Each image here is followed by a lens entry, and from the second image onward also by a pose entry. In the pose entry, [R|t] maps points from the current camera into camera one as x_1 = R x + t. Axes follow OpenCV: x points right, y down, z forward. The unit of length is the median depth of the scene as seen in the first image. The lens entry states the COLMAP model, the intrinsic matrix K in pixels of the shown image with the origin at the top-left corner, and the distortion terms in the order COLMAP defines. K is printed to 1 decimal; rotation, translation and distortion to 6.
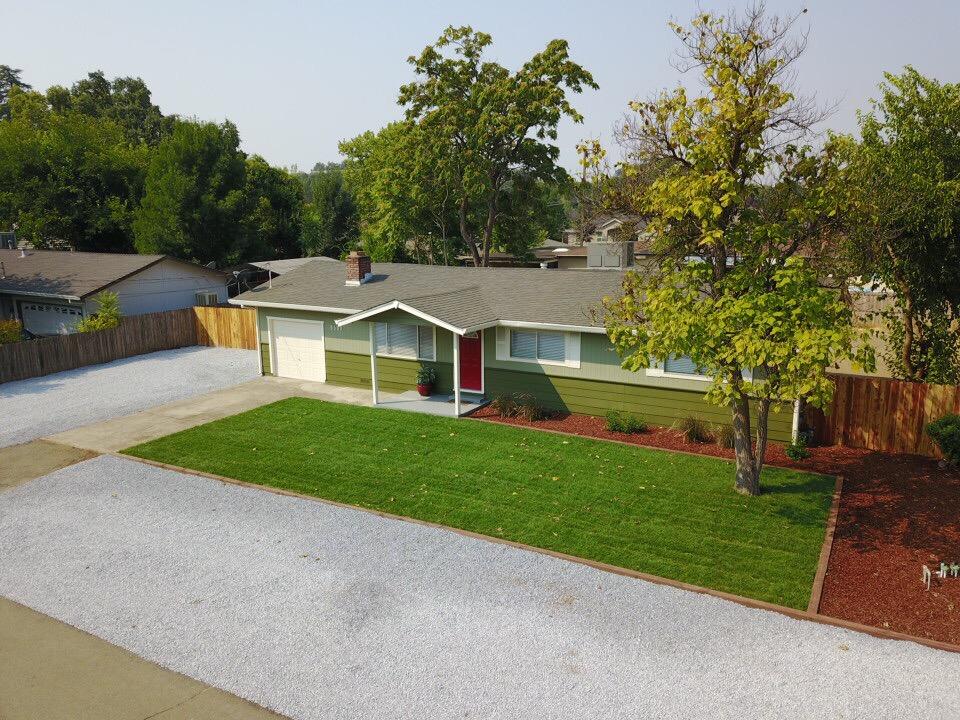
lens RADIAL K [[717.1, 0, 480.0], [0, 717.1, 360.0], [0, 0, 1]] dist [0.008503, 0.004796]
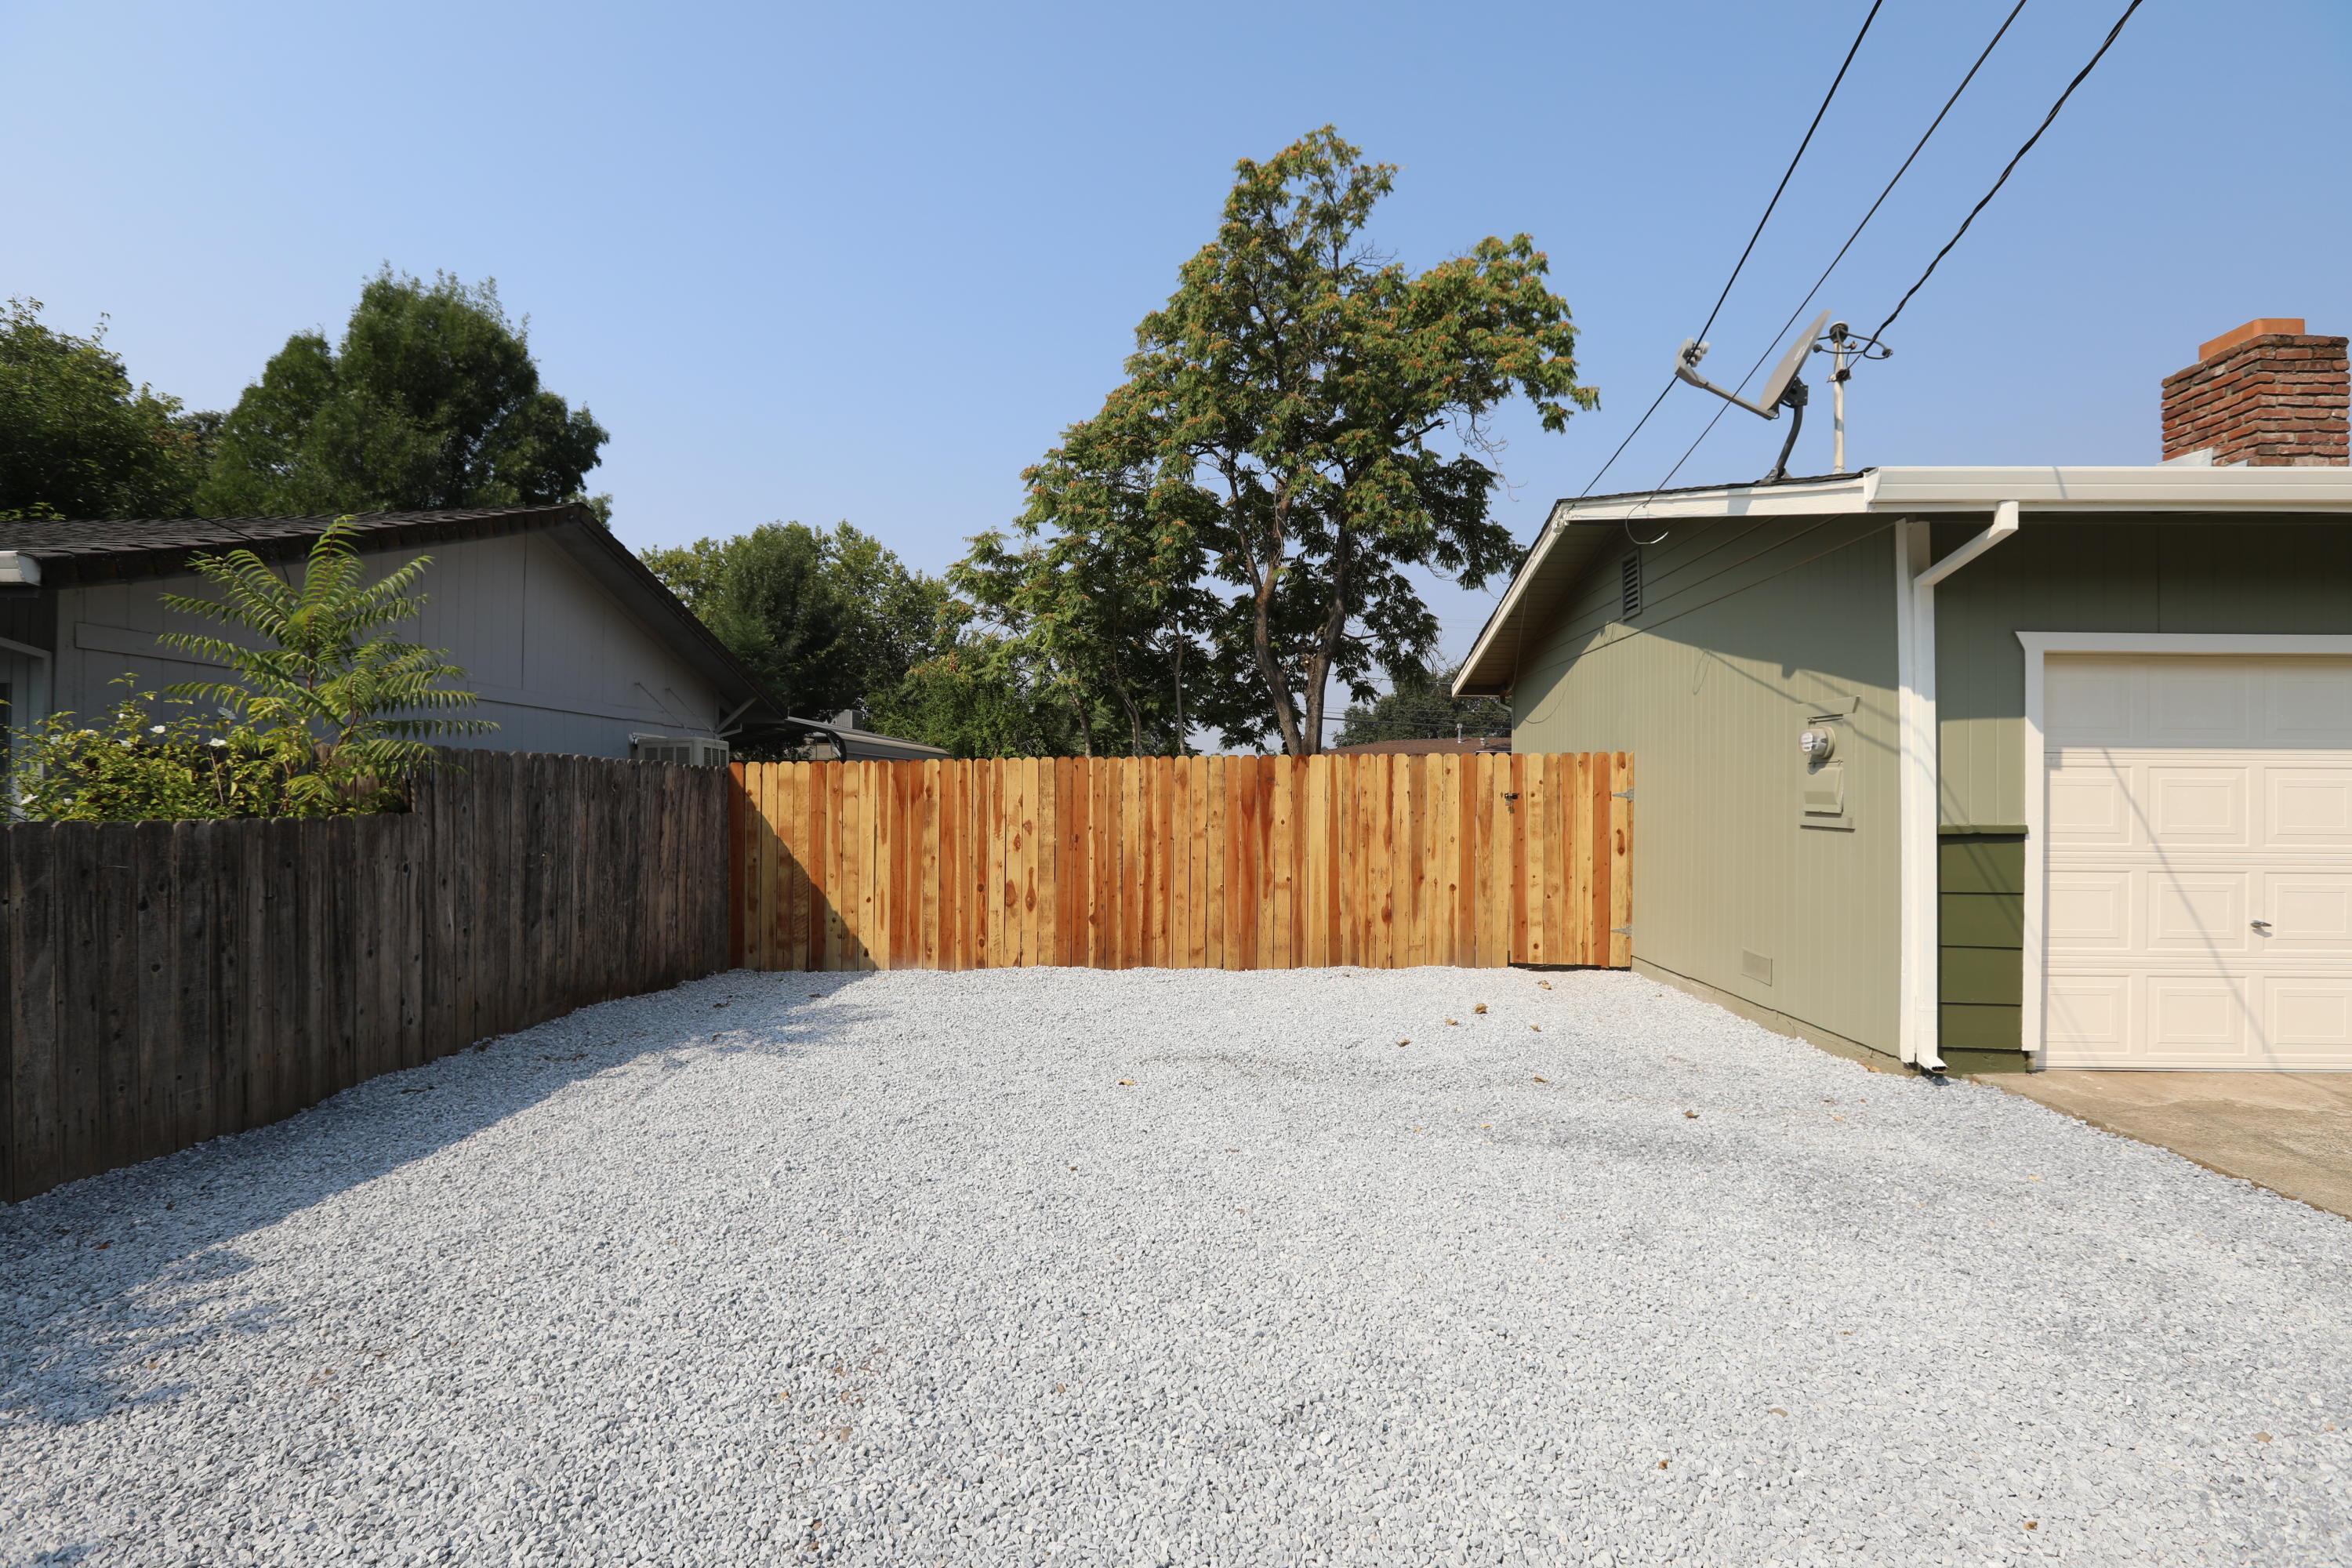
lens RADIAL K [[1093.0, 0, 1176.0], [0, 1093.0, 784.0], [0, 0, 1]] dist [-0.000622, -0.000032]
pose [[0.904842, 0.019443, 0.425303, -0.667886], [0.073953, 0.976593, -0.201981, -0.002142], [-0.419275, 0.214213, 0.882225, 1.107822]]
